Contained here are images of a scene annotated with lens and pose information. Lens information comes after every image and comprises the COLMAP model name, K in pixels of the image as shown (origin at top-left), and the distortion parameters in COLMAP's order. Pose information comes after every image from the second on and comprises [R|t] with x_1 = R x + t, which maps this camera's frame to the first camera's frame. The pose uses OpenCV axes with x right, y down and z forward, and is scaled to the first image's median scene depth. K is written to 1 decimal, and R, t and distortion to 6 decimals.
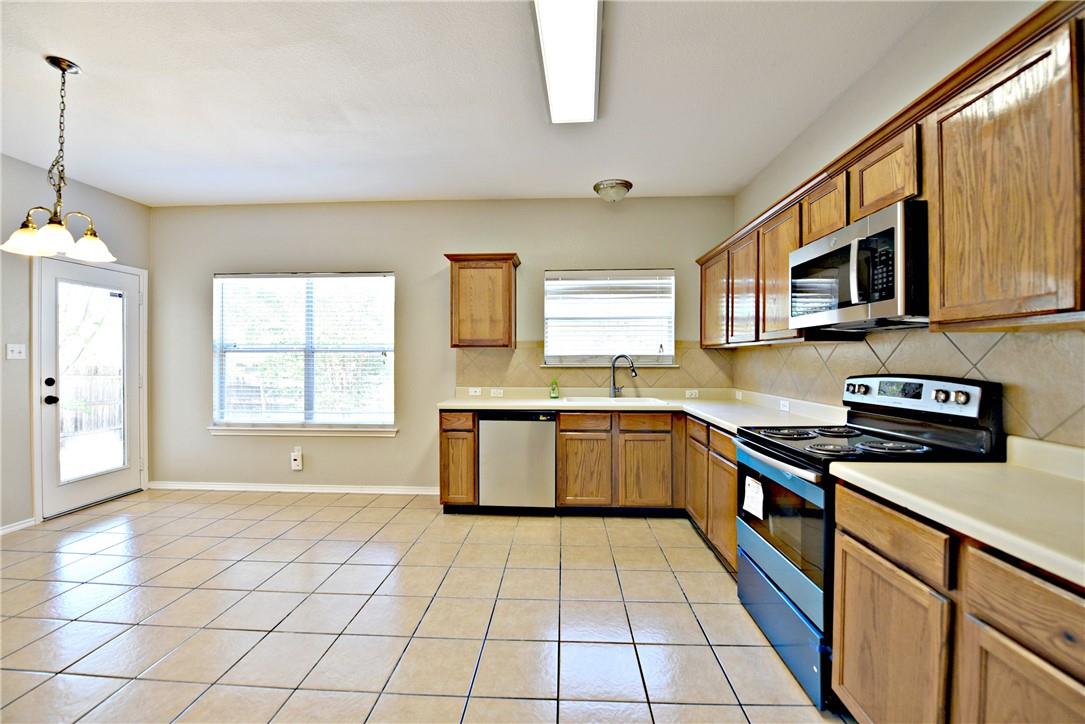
lens RADIAL K [[431.1, 0, 545.2], [0, 431.1, 360.6], [0, 0, 1]] dist [-0.011815, -0.001310]
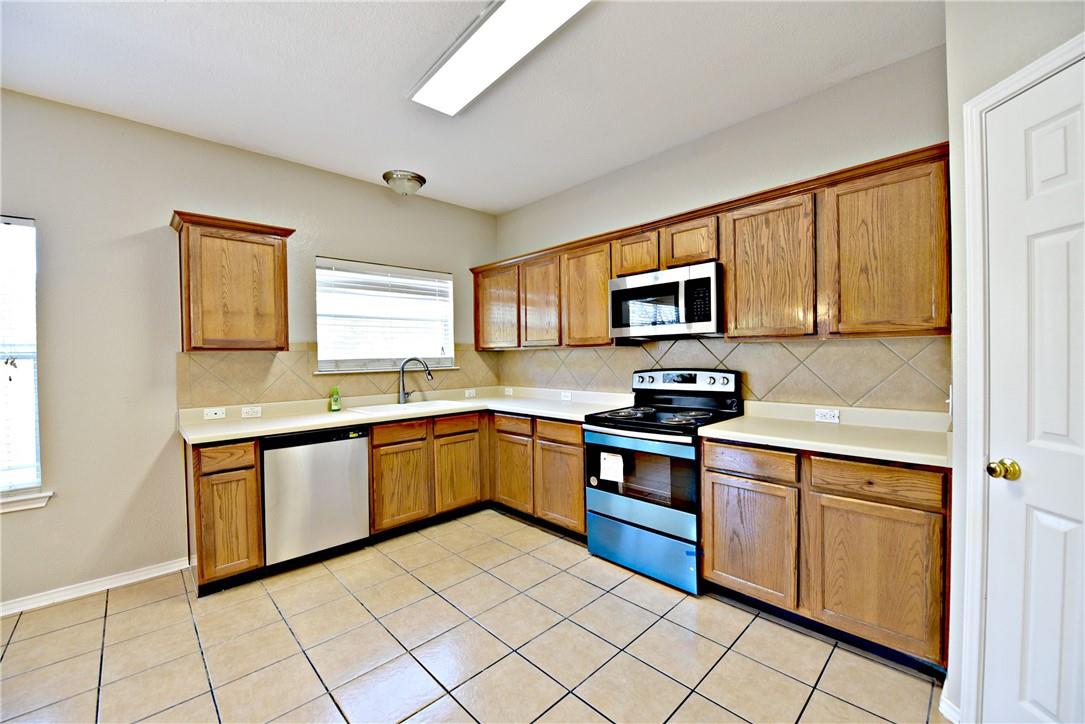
lens RADIAL K [[431.1, 0, 542.7], [0, 431.1, 361.3], [0, 0, 1]] dist [-0.011815, -0.001310]
pose [[0.688360, -0.021604, 0.725047, -0.356641], [0.020623, 0.999735, 0.010209, -0.010963], [-0.725076, 0.007925, 0.688624, 0.154419]]
